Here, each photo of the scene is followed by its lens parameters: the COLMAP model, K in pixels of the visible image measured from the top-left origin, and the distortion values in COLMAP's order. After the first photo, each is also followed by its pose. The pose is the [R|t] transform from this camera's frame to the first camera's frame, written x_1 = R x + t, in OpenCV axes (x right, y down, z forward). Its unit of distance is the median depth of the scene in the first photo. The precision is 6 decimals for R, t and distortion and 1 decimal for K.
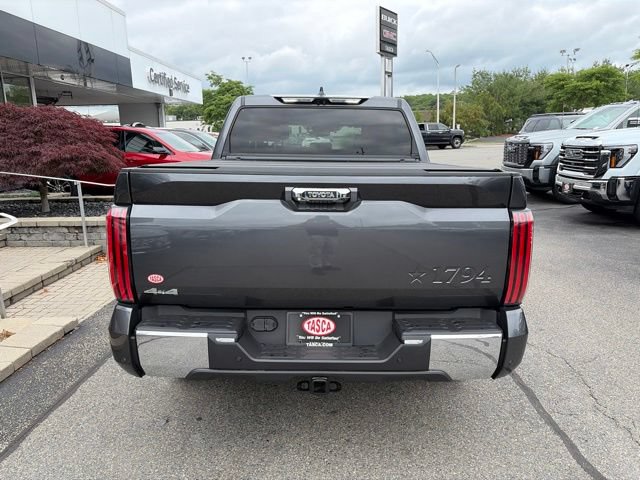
lens RADIAL K [[488.3, 0, 320.0], [0, 488.3, 240.0], [0, 0, 1]] dist [0.058126, -0.056684]
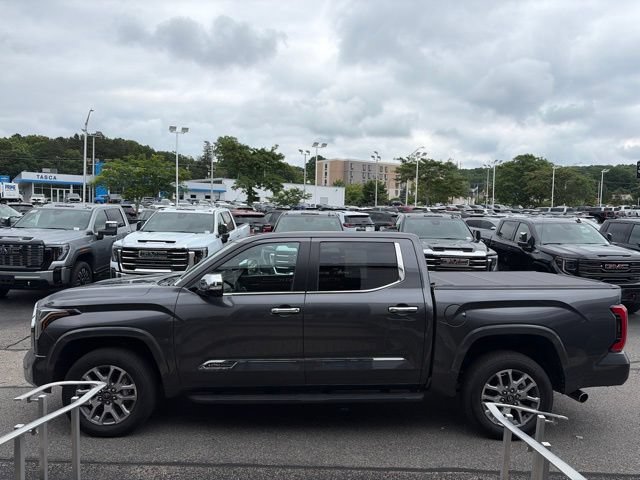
lens RADIAL K [[490.9, 0, 316.9], [0, 490.9, 241.0], [0, 0, 1]] dist [0.055701, -0.055489]
pose [[-0.026587, -0.038107, 0.998920, -0.792881], [0.182962, 0.982208, 0.042339, -0.212578], [-0.982760, 0.183890, -0.019142, 0.717593]]
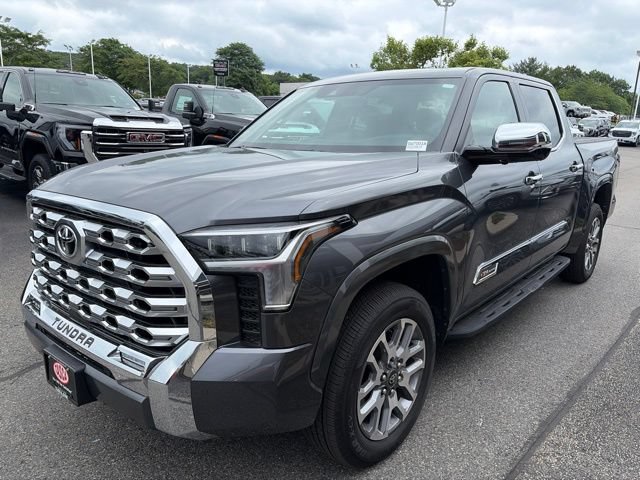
lens RADIAL K [[488.3, 0, 320.0], [0, 488.3, 240.0], [0, 0, 1]] dist [0.058126, -0.056684]
pose [[-0.764765, -0.160340, 0.624040, -0.288857], [0.106302, 0.923868, 0.367651, -0.242460], [-0.635480, 0.347503, -0.689498, 1.235921]]
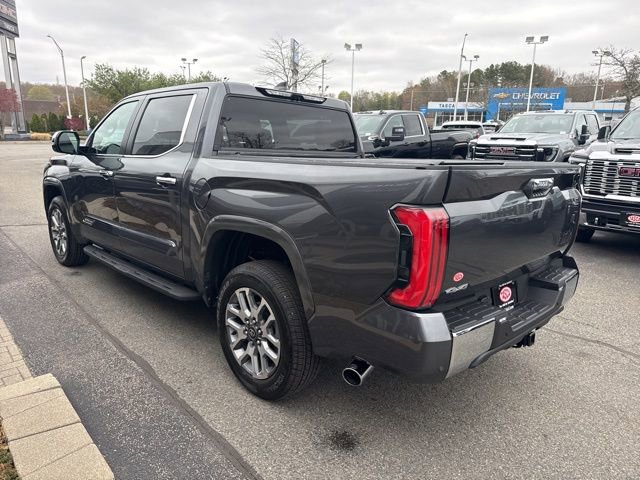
lens RADIAL K [[457.7, 0, 318.5], [0, 457.7, 237.6], [0, 0, 1]] dist [0.040402, -0.038911]
pose [[0.720310, -0.119075, 0.683355, -0.359313], [0.107019, 0.992437, 0.060126, -0.026158], [-0.685347, 0.029822, 0.727606, 0.160175]]
